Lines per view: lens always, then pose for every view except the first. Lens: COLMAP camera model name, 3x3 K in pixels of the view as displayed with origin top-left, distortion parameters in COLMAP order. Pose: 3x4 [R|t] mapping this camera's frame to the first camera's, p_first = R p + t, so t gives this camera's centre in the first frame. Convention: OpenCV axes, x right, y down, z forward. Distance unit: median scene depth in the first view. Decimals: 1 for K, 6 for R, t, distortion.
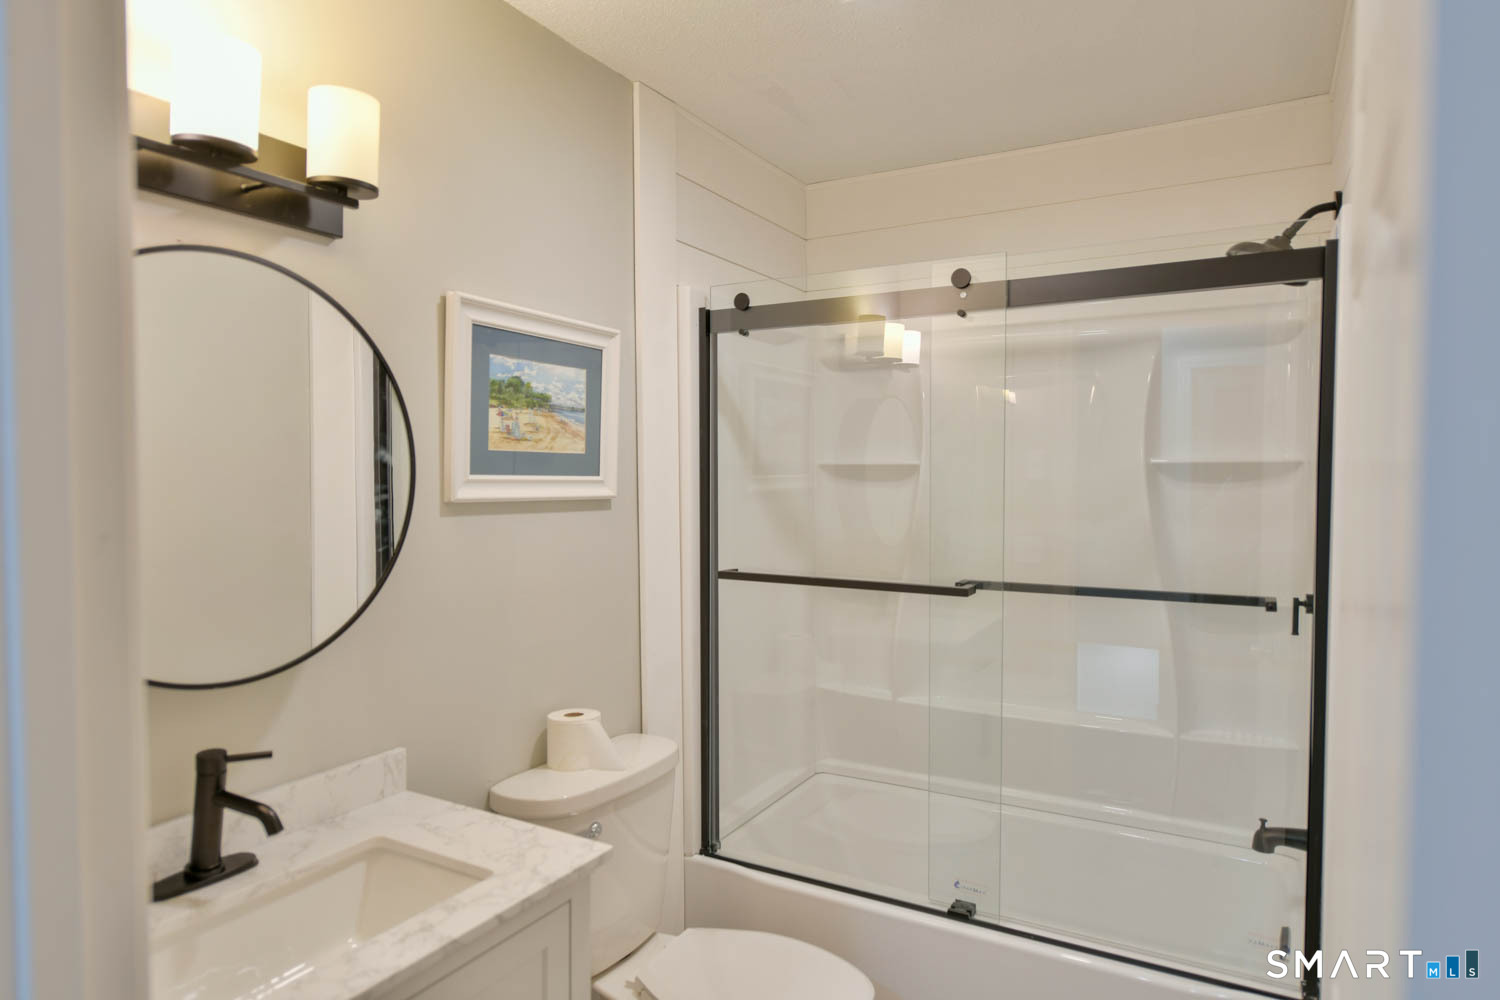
lens RADIAL K [[897.3, 0, 750.0], [0, 897.3, 500.0], [0, 0, 1]] dist [0.021587, 0.001090]
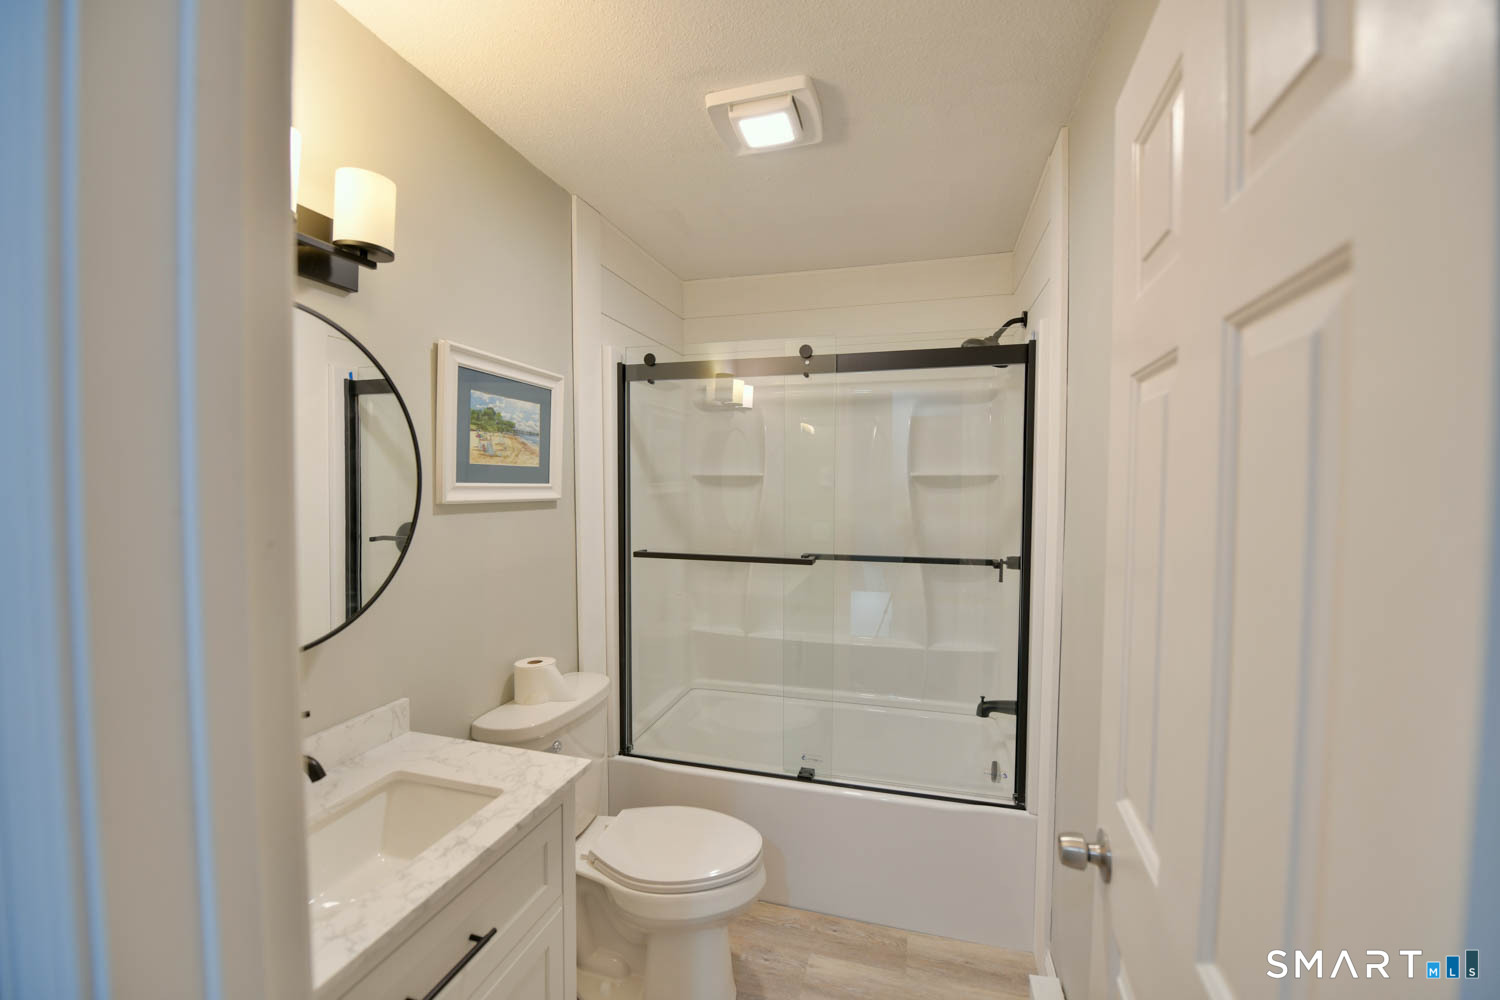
lens RADIAL K [[606.9, 0, 750.0], [0, 606.9, 500.0], [0, 0, 1]] dist [0.000825, -0.000158]
pose [[0.972027, -0.004594, 0.234824, -0.093062], [0.004301, 0.999989, 0.001764, -0.002375], [-0.234830, -0.000704, 0.972036, 0.045973]]
